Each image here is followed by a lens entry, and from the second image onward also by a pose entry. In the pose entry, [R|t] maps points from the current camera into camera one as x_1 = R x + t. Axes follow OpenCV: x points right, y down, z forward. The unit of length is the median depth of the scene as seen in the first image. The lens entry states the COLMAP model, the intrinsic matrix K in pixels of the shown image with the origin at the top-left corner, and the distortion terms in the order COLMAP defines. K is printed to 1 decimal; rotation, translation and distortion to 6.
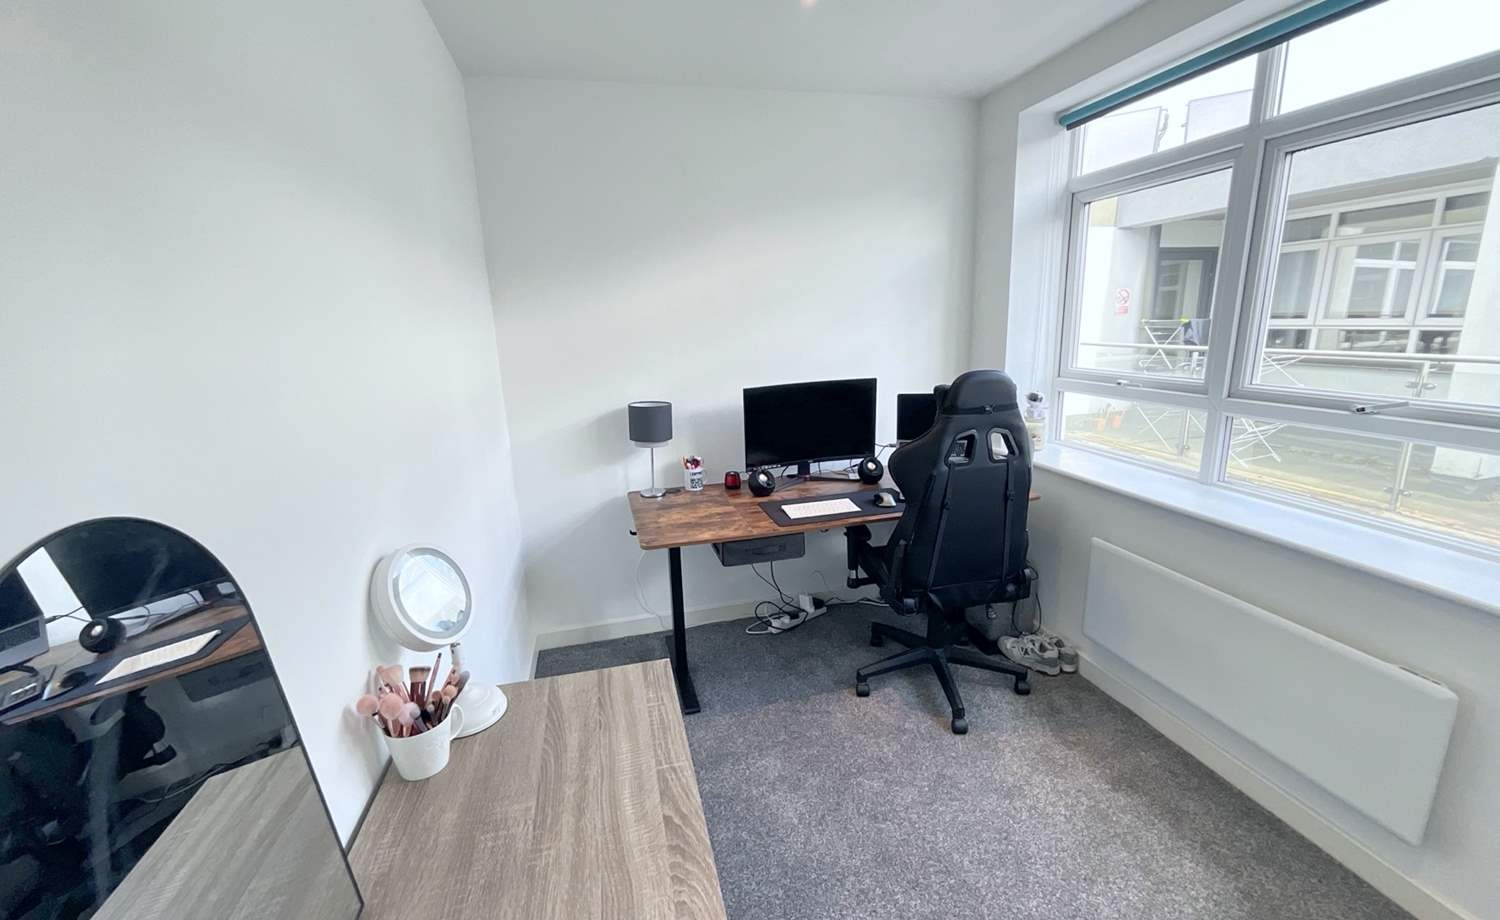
lens RADIAL K [[607.0, 0, 748.4], [0, 607.0, 458.8], [0, 0, 1]] dist [-0.002998, 0.000177]
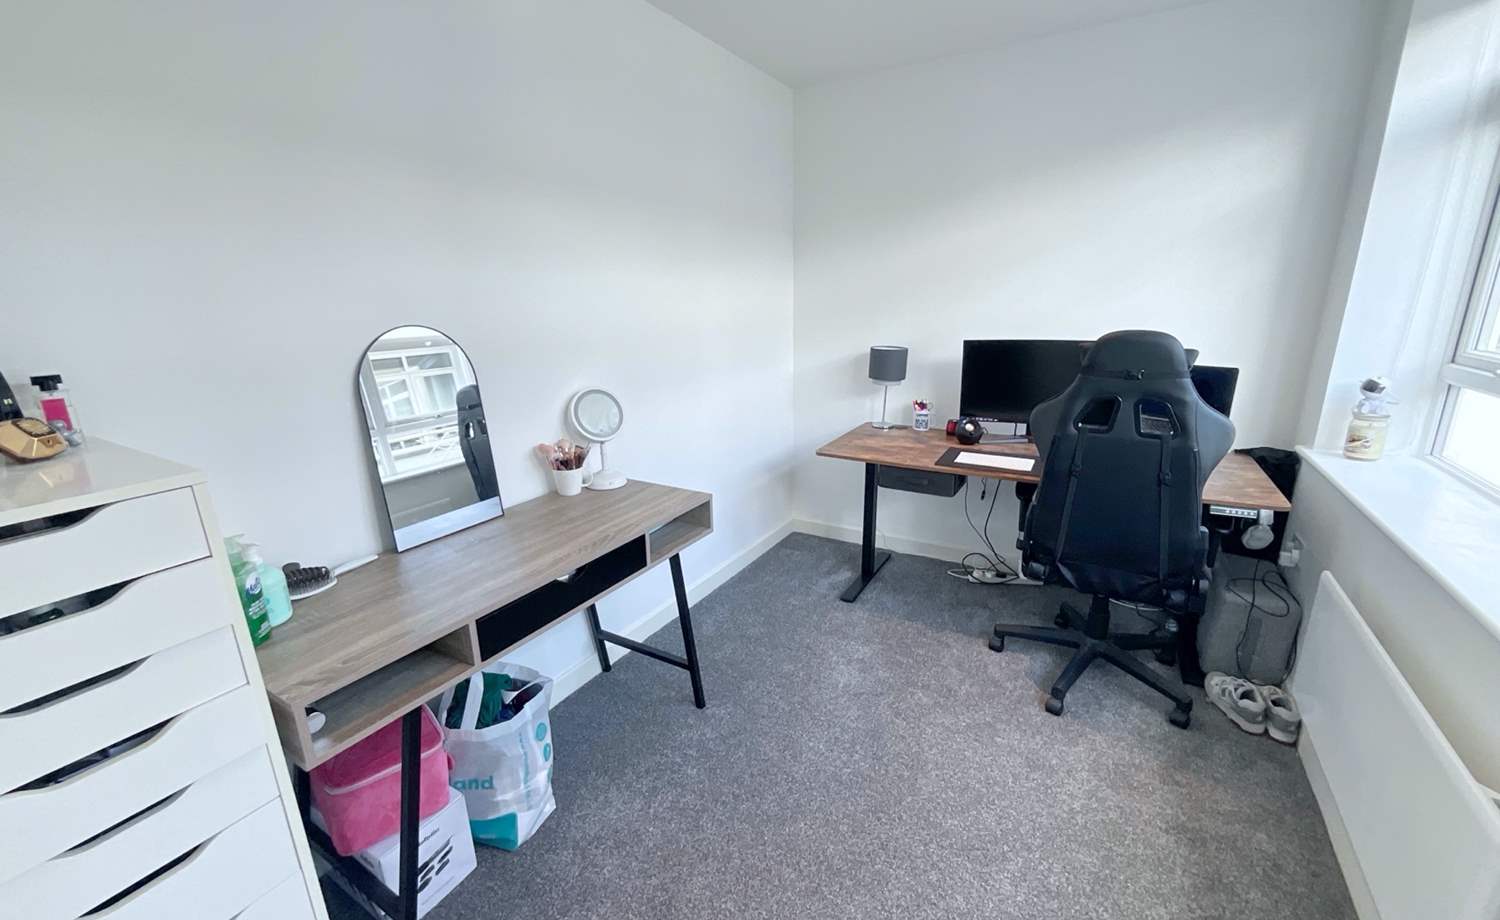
lens RADIAL K [[607.0, 0, 748.4], [0, 607.0, 458.8], [0, 0, 1]] dist [-0.002998, 0.000177]
pose [[0.712344, 0.205715, -0.671005, 0.493913], [-0.166637, 0.978313, 0.123025, 0.020168], [0.681761, 0.024178, 0.731175, -0.029747]]
